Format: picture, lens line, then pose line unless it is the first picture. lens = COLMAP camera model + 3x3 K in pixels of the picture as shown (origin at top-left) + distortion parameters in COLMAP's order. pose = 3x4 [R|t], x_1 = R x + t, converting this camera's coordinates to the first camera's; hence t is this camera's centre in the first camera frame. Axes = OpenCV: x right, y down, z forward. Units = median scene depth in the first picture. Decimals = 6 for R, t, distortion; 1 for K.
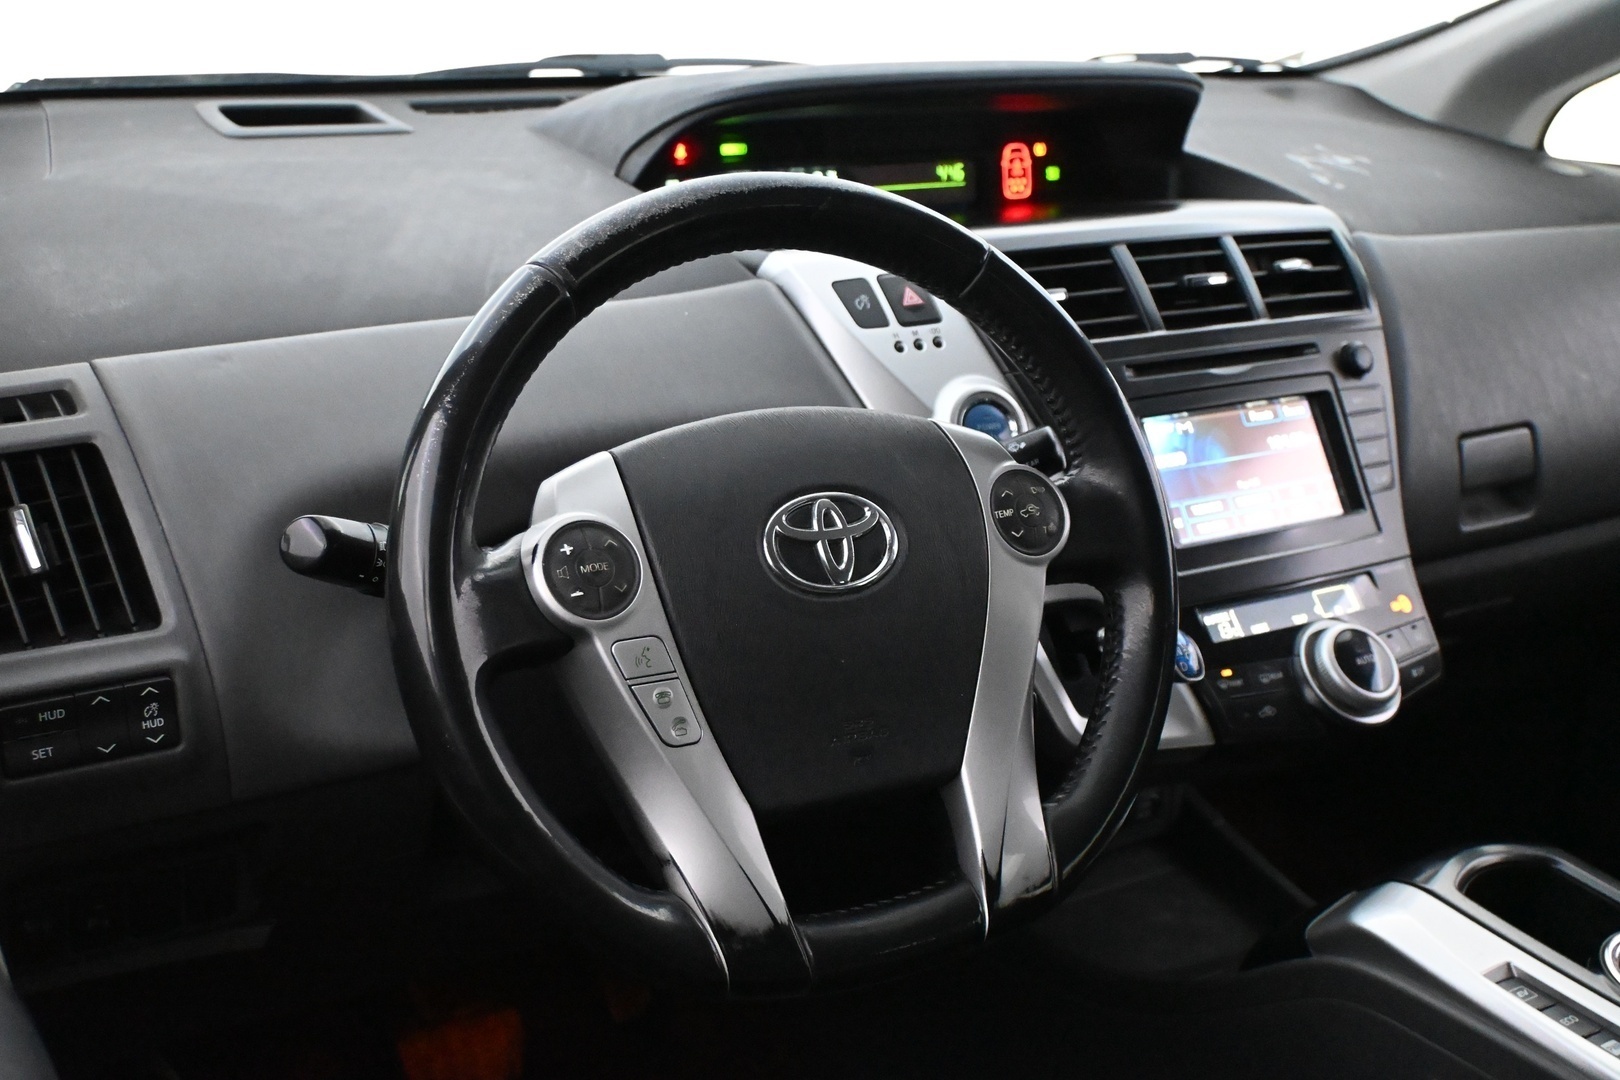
lens RADIAL K [[1930.0, 0, 883.5], [0, 1930.0, 475.4], [0, 0, 1]] dist [-0.000735, -0.006525]
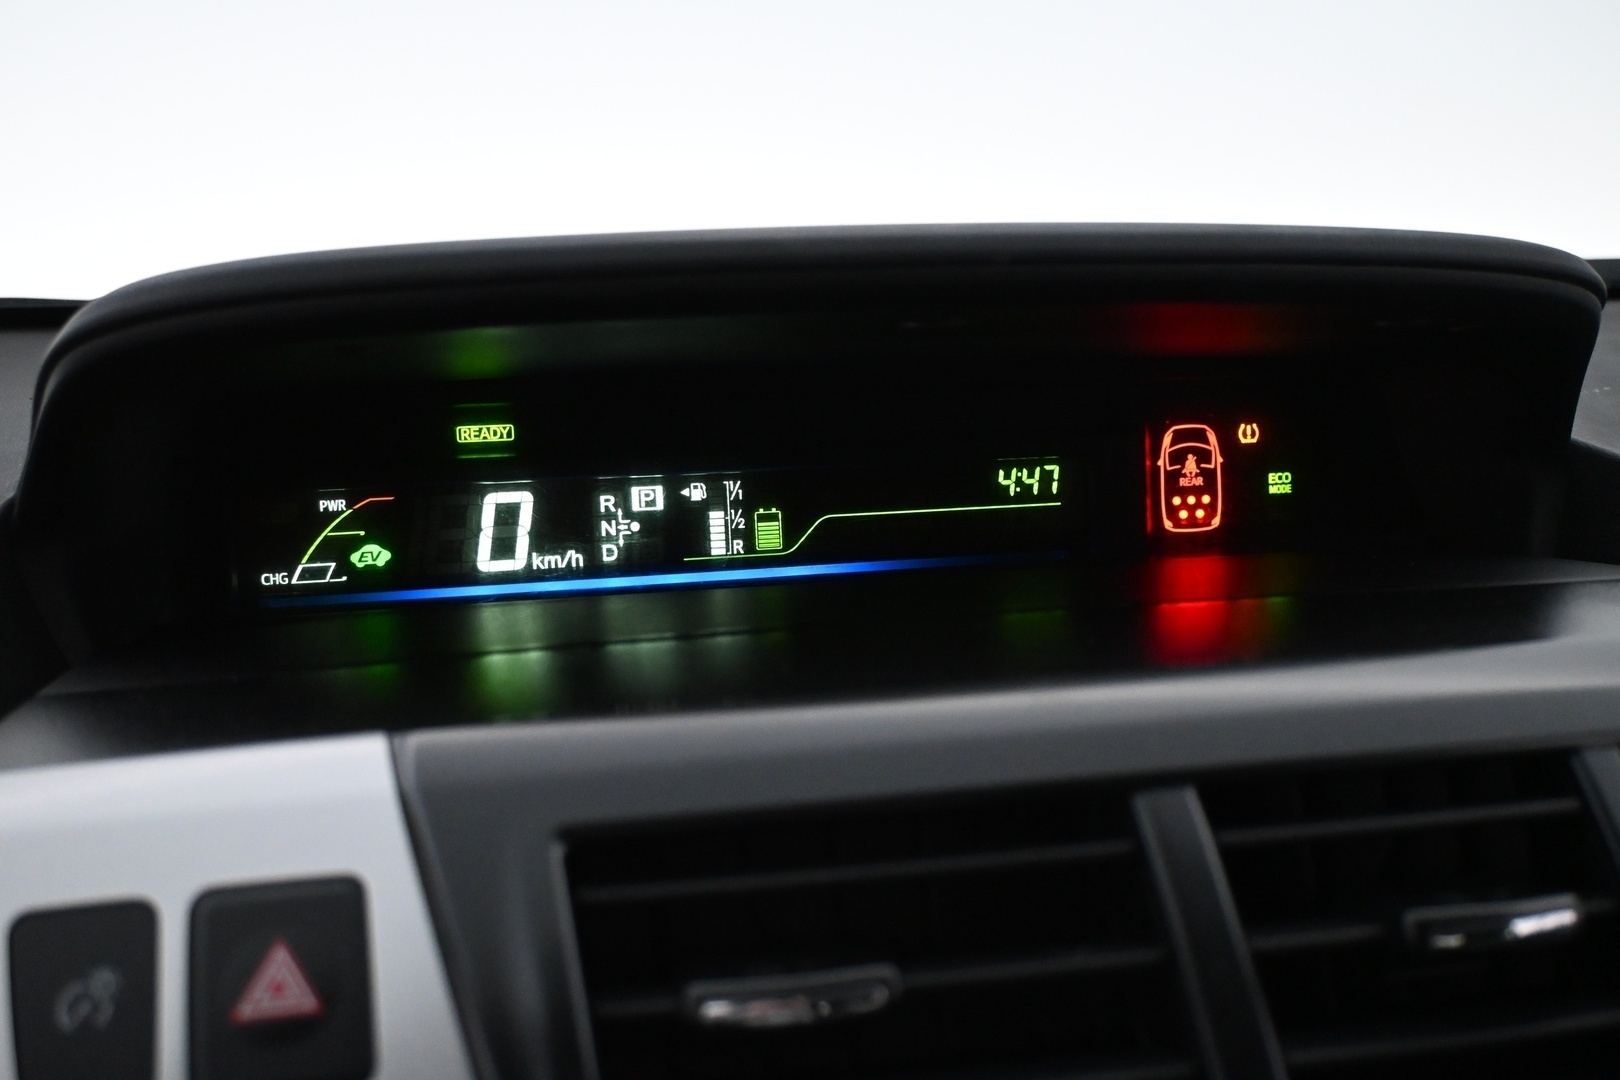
lens RADIAL K [[1676.1, 0, 810.0], [0, 1676.1, 540.0], [0, 0, 1]] dist [0.047348, 0.003659]
pose [[0.936182, 0.033296, -0.349936, 0.127091], [-0.063226, 0.995218, -0.074457, -0.106558], [0.345784, 0.091830, 0.933810, 0.586759]]
